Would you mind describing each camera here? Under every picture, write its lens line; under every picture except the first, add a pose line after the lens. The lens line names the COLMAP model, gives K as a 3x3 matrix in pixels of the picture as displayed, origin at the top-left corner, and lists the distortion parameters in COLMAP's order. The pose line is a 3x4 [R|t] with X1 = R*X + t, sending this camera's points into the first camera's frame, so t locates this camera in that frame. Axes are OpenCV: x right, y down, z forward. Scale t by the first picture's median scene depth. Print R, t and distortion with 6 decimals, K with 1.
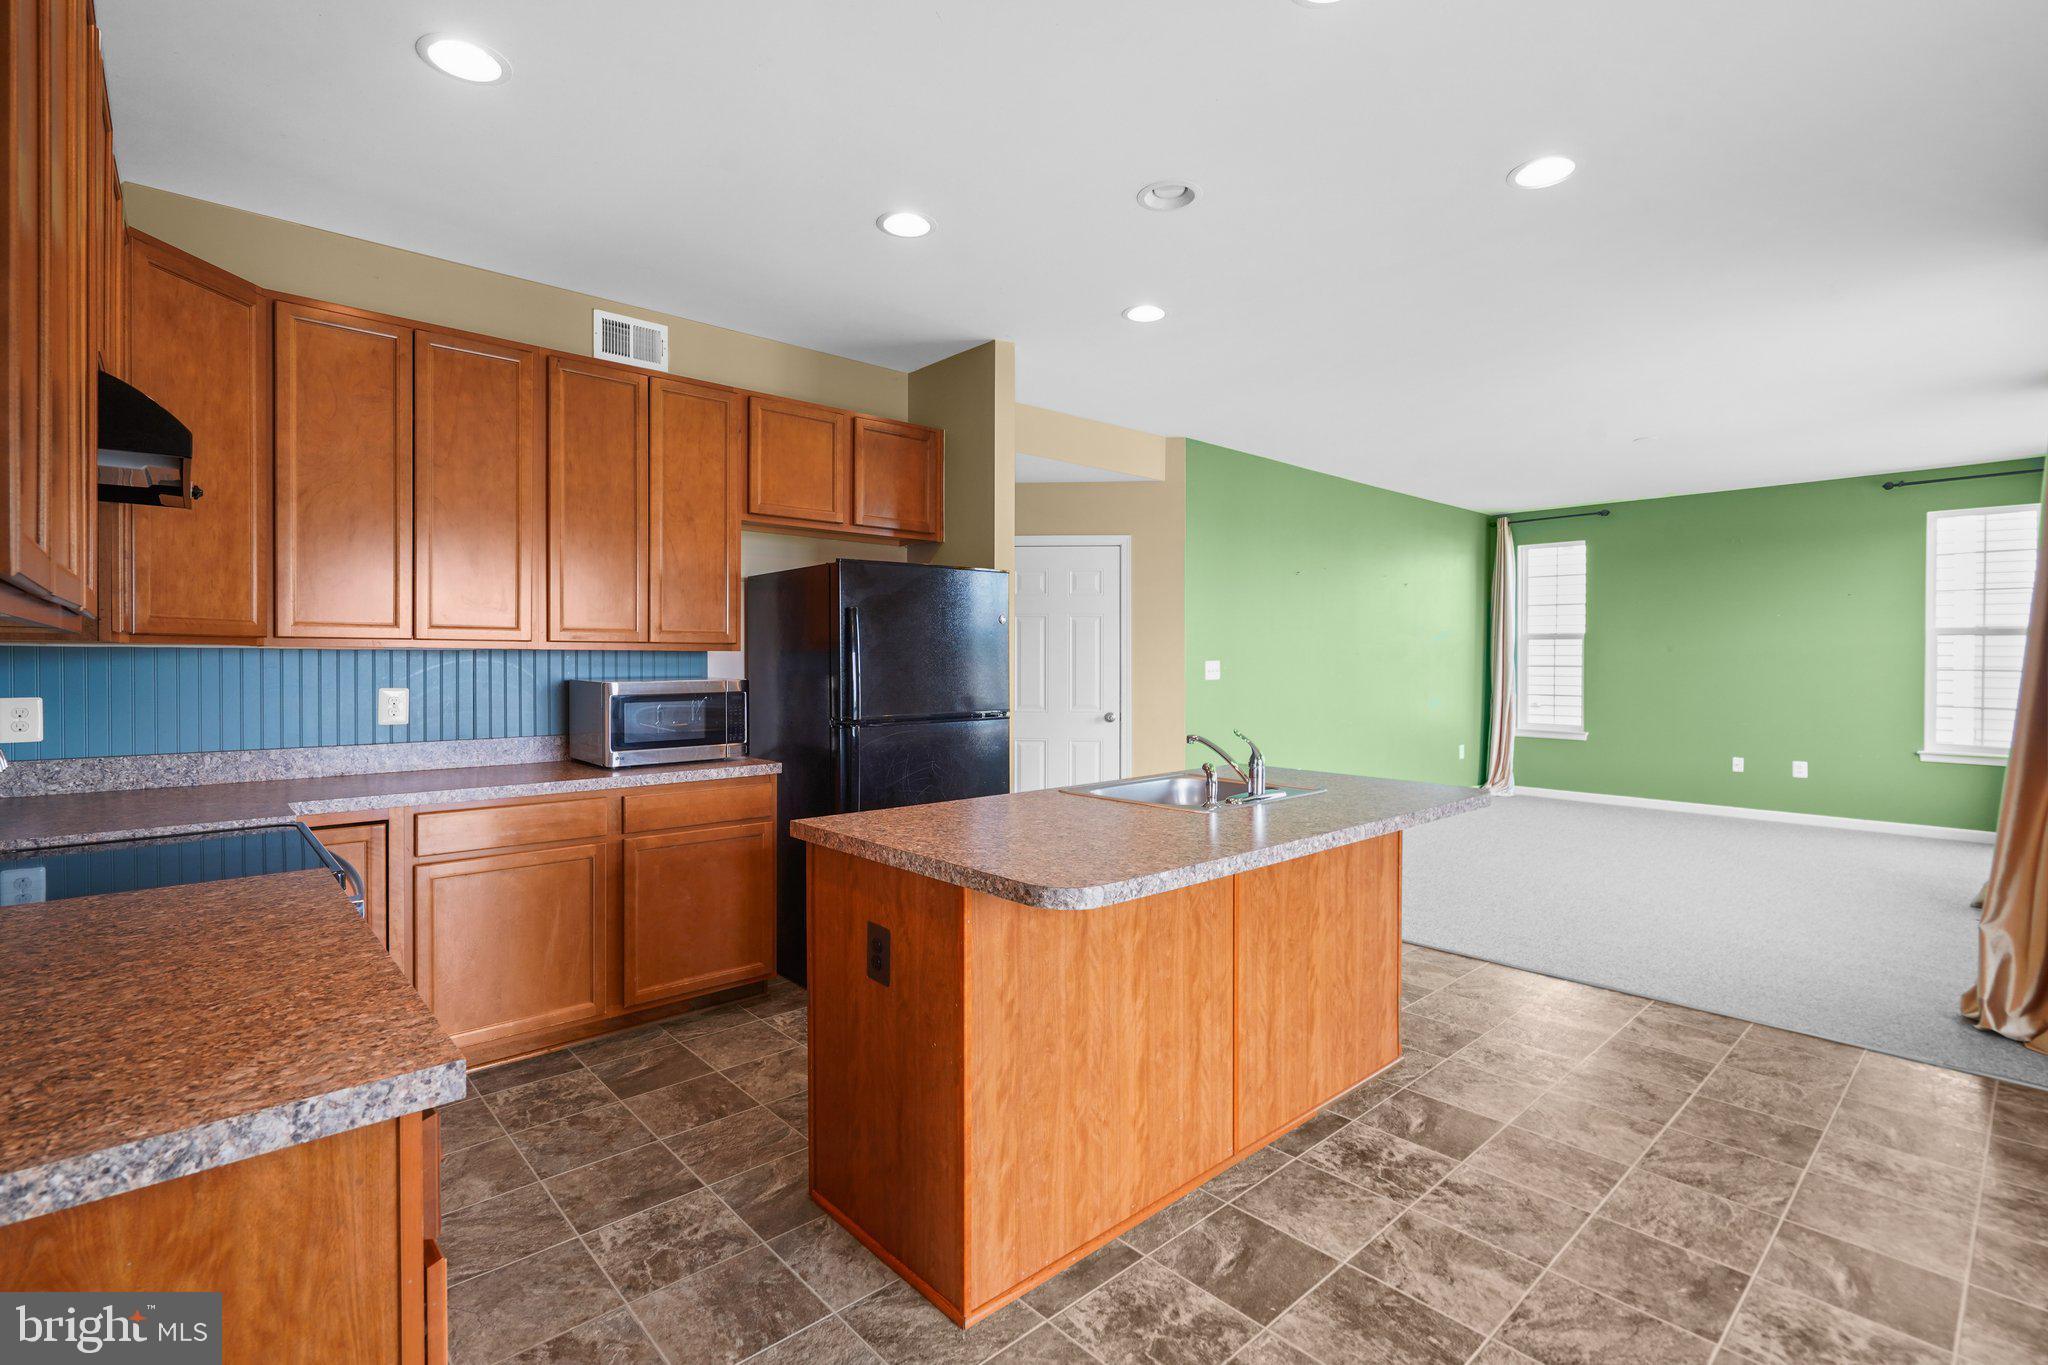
lens RADIAL K [[938.4, 0, 1025.5], [0, 938.4, 664.1], [0, 0, 1]] dist [-0.001438, 0.000727]
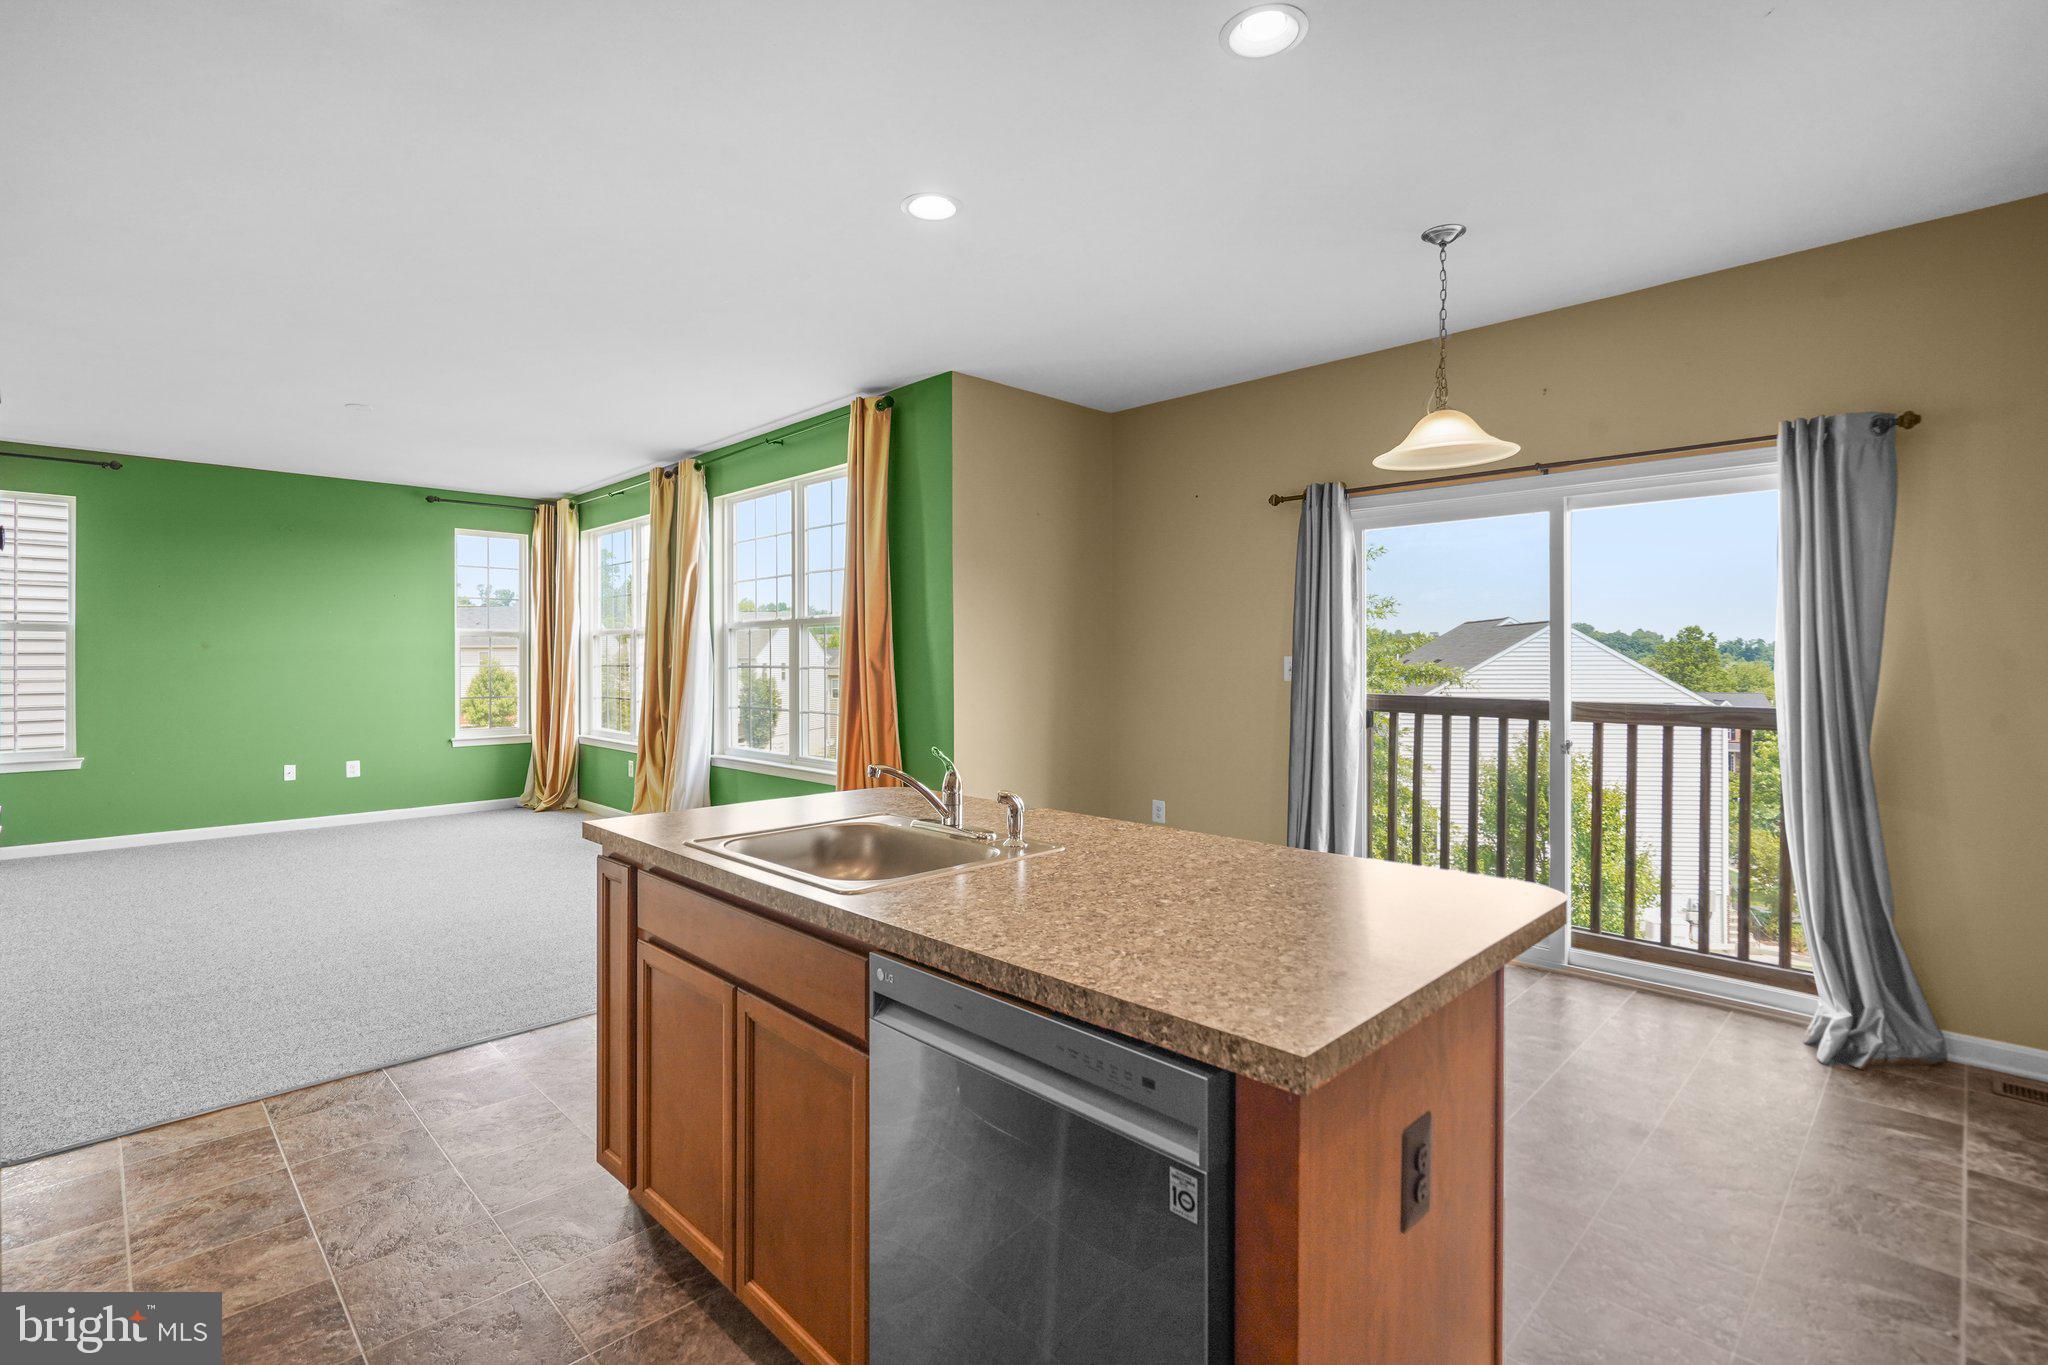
lens RADIAL K [[938.4, 0, 1010.4], [0, 938.4, 654.0], [0, 0, 1]] dist [-0.001438, 0.000727]
pose [[-0.034620, 0.000805, 0.999400, -0.563795], [0.009443, 0.999955, -0.000478, -0.005700], [-0.999356, 0.009420, -0.034626, 1.026400]]
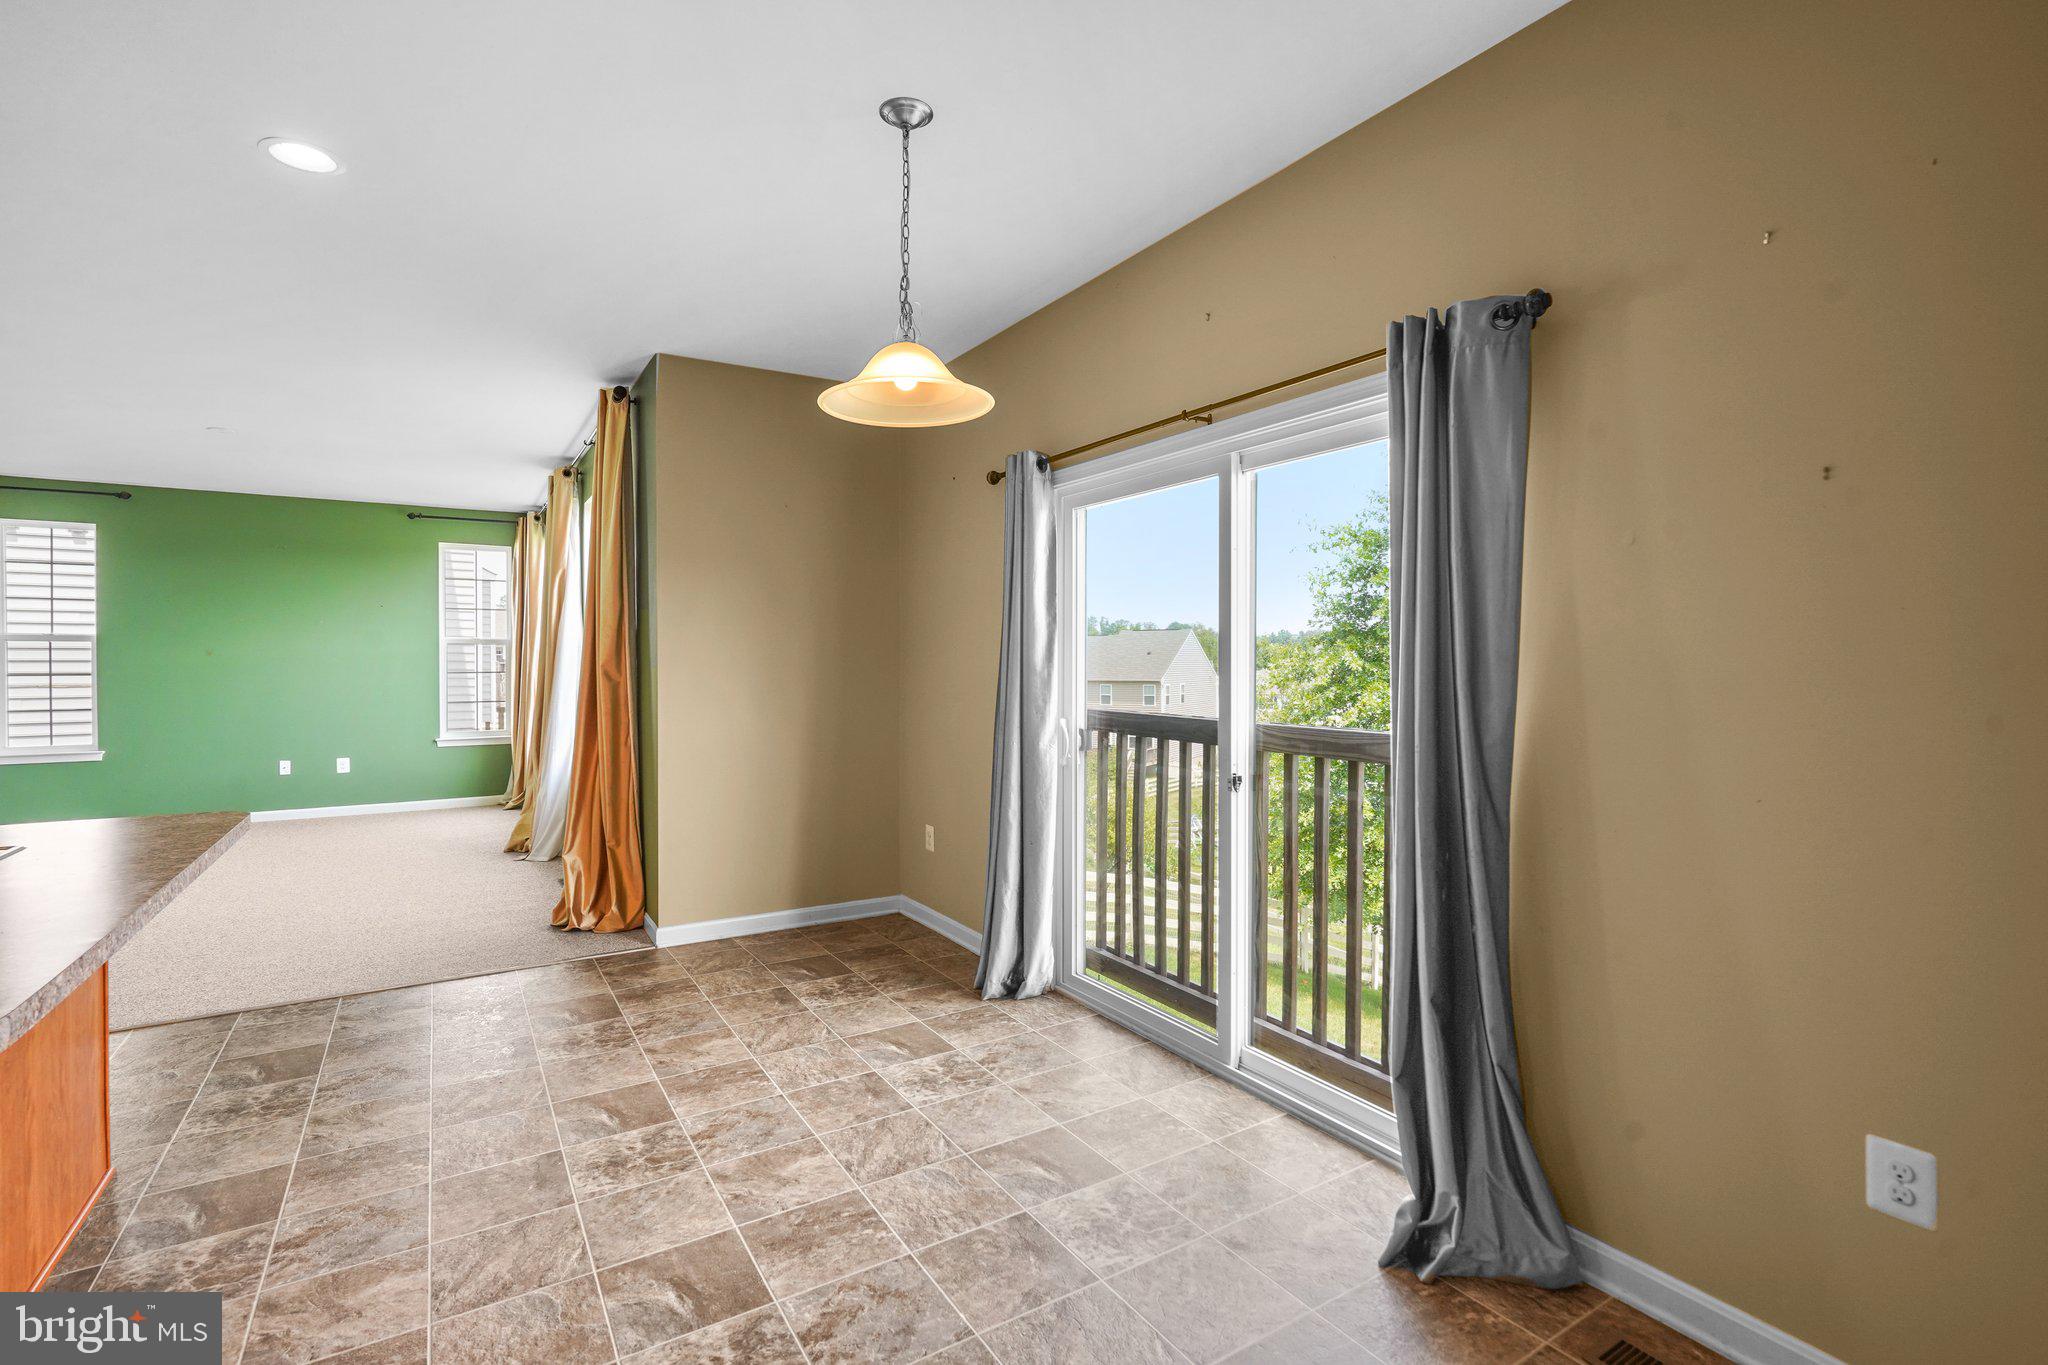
lens RADIAL K [[938.4, 0, 1006.7], [0, 938.4, 668.6], [0, 0, 1]] dist [-0.001438, 0.000727]
pose [[0.192375, -0.010926, 0.981261, -0.262748], [0.010944, 0.999900, 0.008988, -0.001764], [-0.981260, 0.009009, 0.192476, 0.120311]]
